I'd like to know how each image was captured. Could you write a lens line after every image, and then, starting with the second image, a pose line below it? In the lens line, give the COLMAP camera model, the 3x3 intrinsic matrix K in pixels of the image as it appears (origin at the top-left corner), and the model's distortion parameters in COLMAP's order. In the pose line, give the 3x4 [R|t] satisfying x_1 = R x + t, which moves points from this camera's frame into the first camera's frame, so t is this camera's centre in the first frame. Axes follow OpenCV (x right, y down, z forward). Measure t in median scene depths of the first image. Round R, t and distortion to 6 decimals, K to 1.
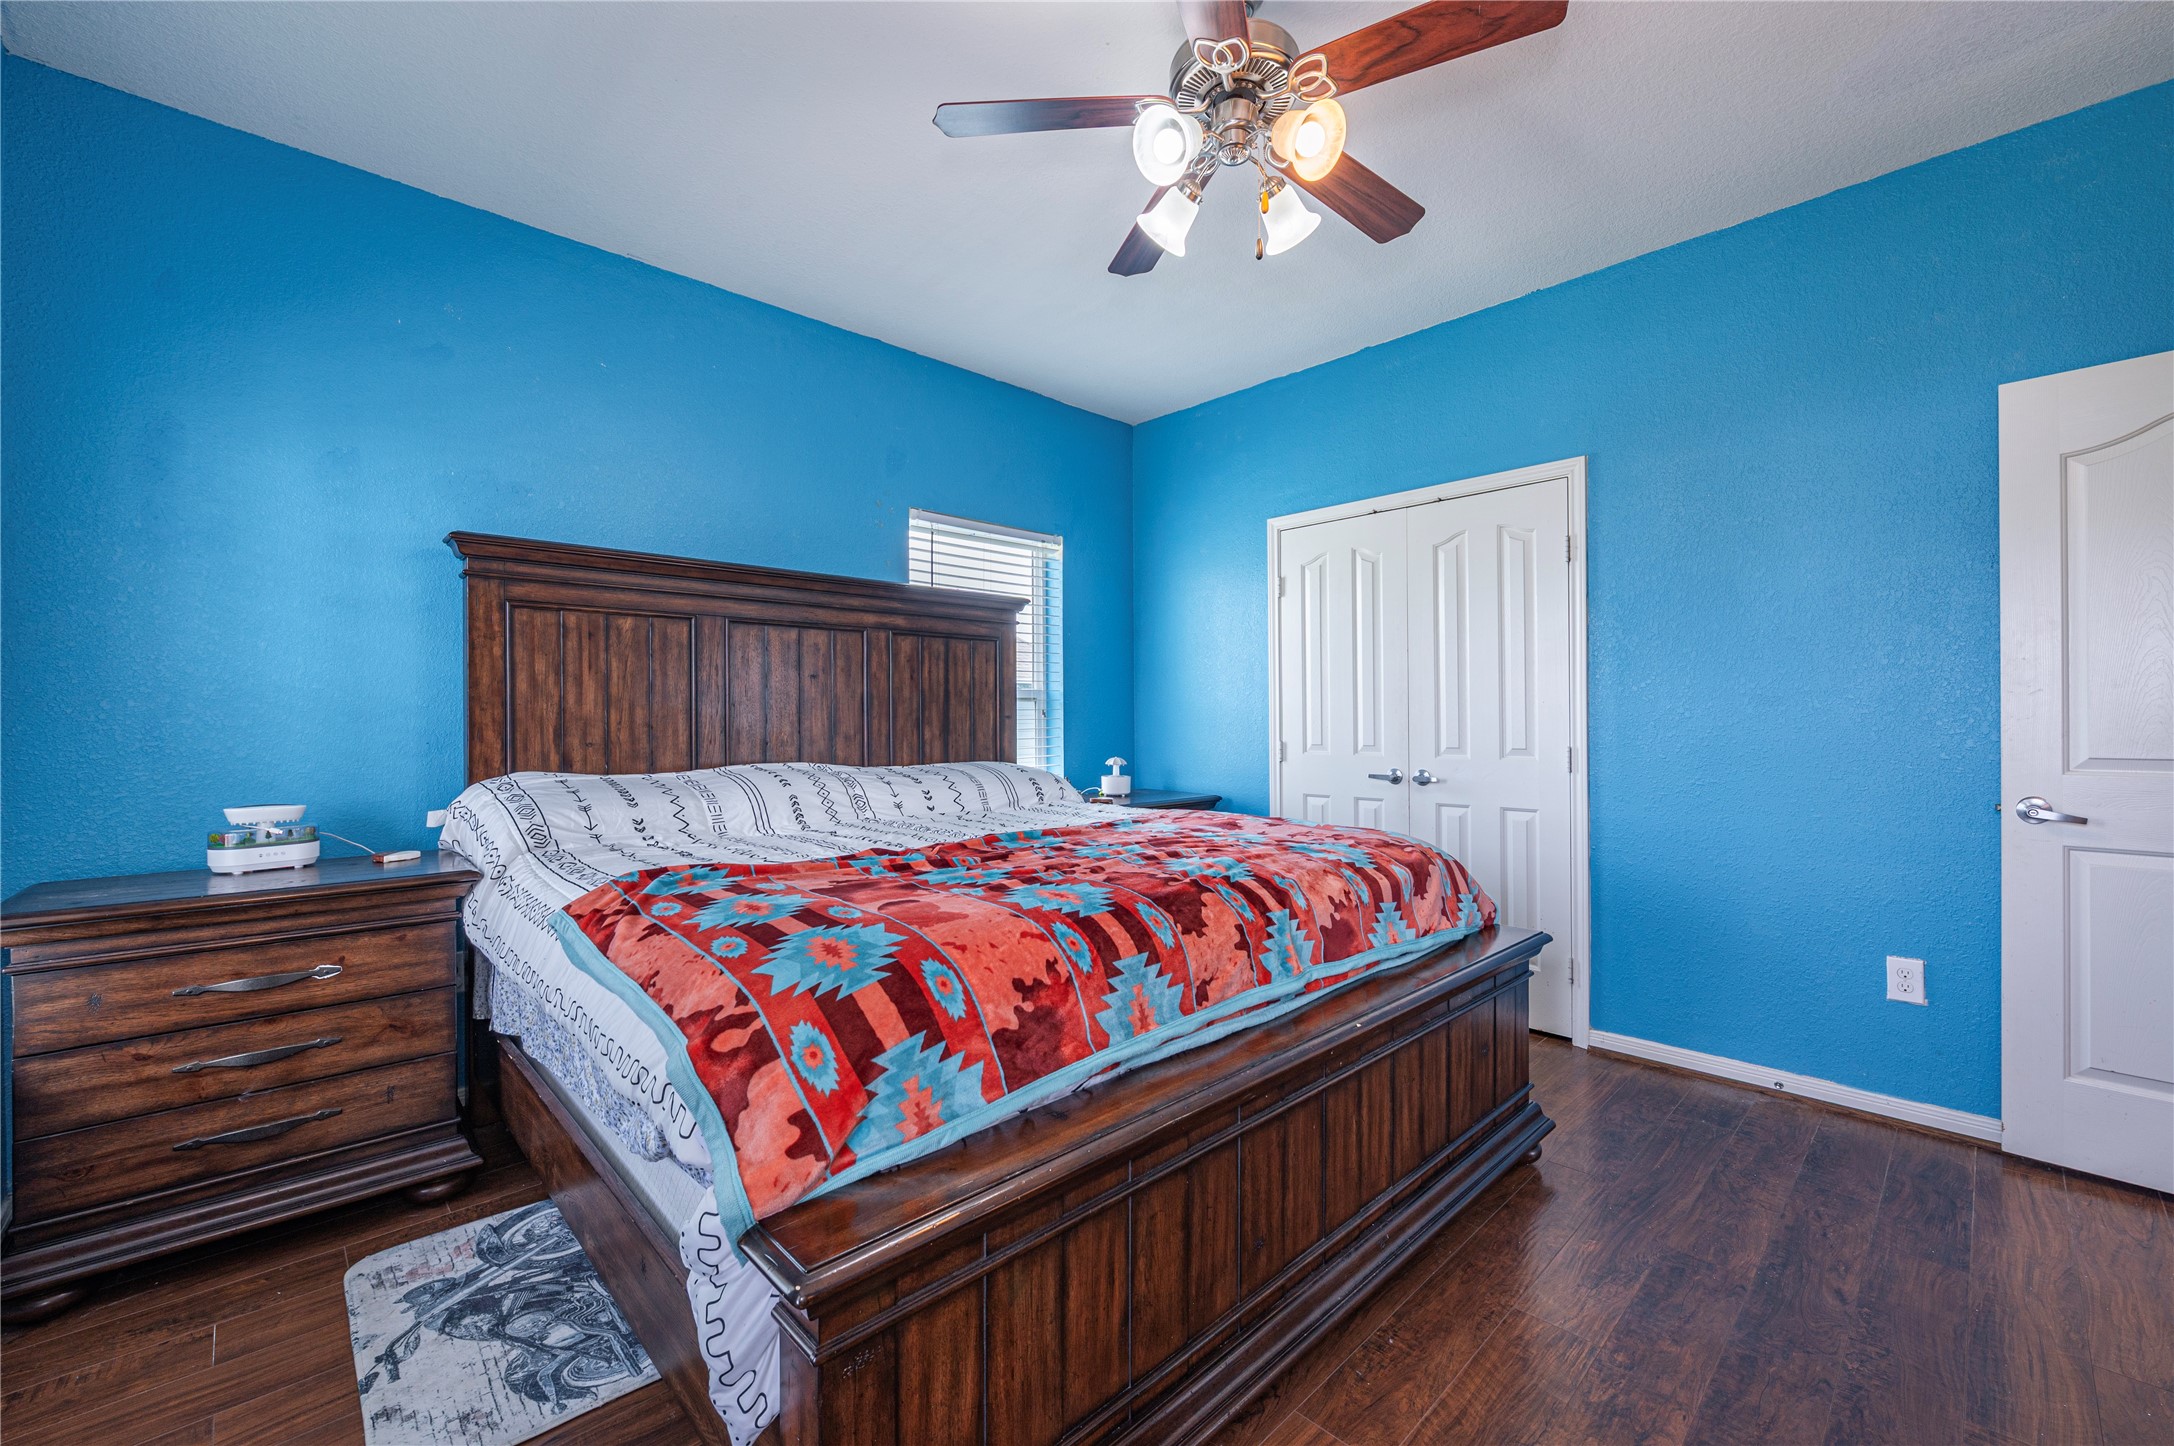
lens RADIAL K [[907.6, 0, 1080.6], [0, 907.6, 710.7], [0, 0, 1]] dist [-0.000929, -0.000896]
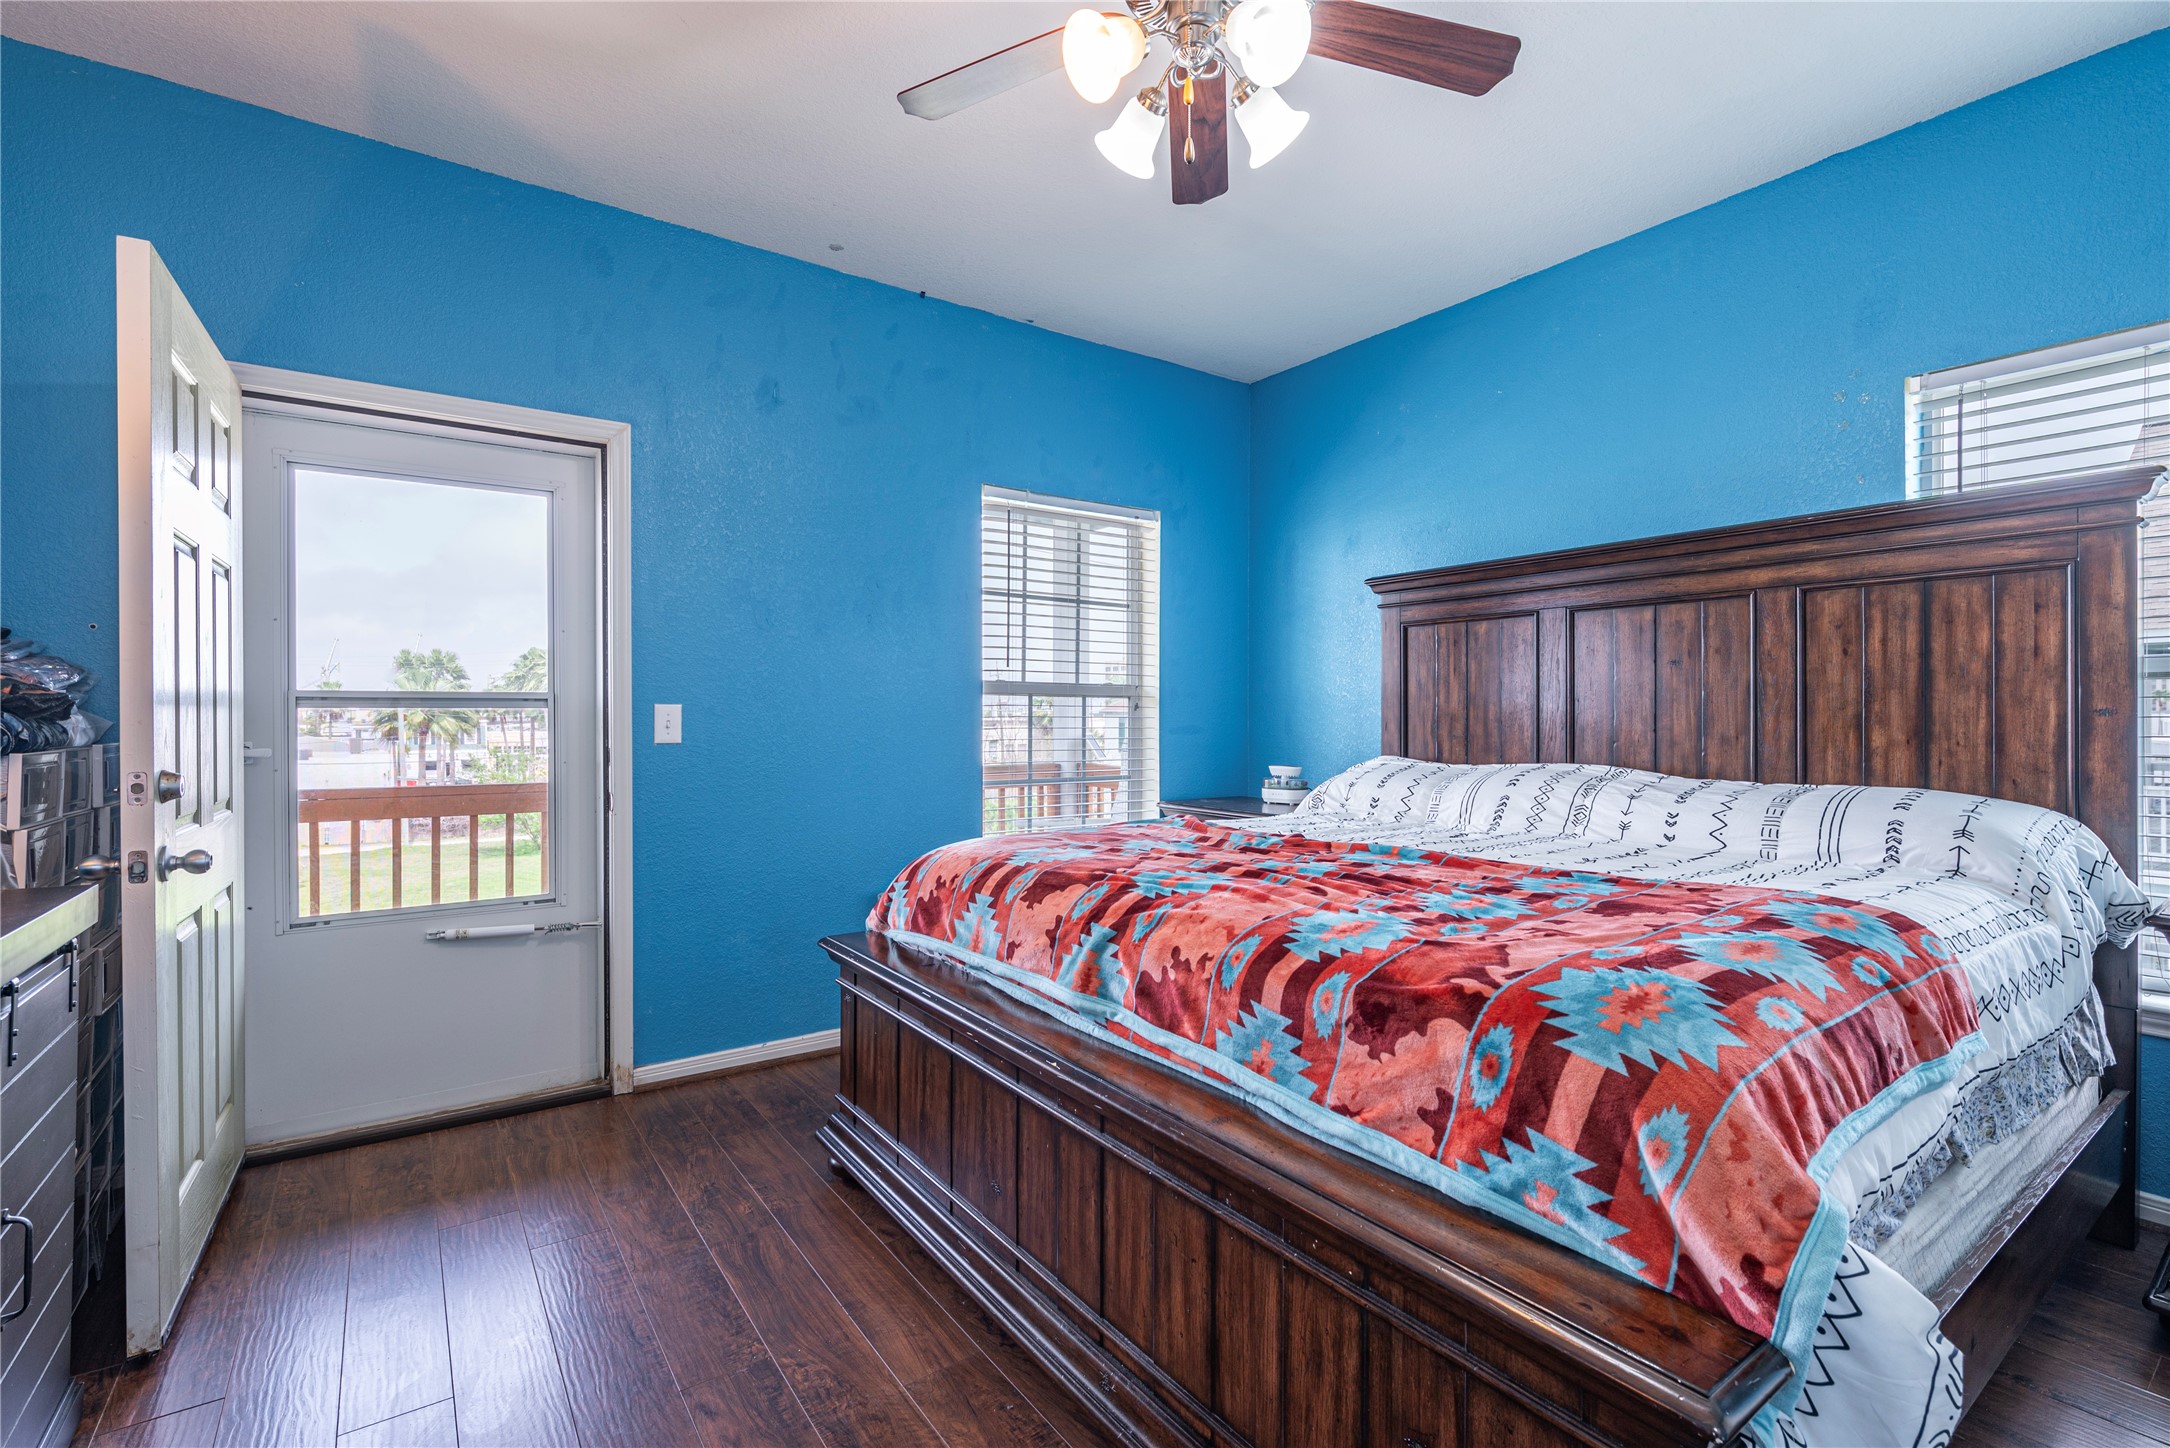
lens RADIAL K [[966.1, 0, 1079.9], [0, 966.1, 721.8], [0, 0, 1]] dist [-0.003213, -0.000787]
pose [[-0.161525, 0.006580, -0.986847, 0.644605], [0.004787, 0.999971, 0.005884, 0.007371], [0.986857, -0.003774, -0.161552, 0.627674]]
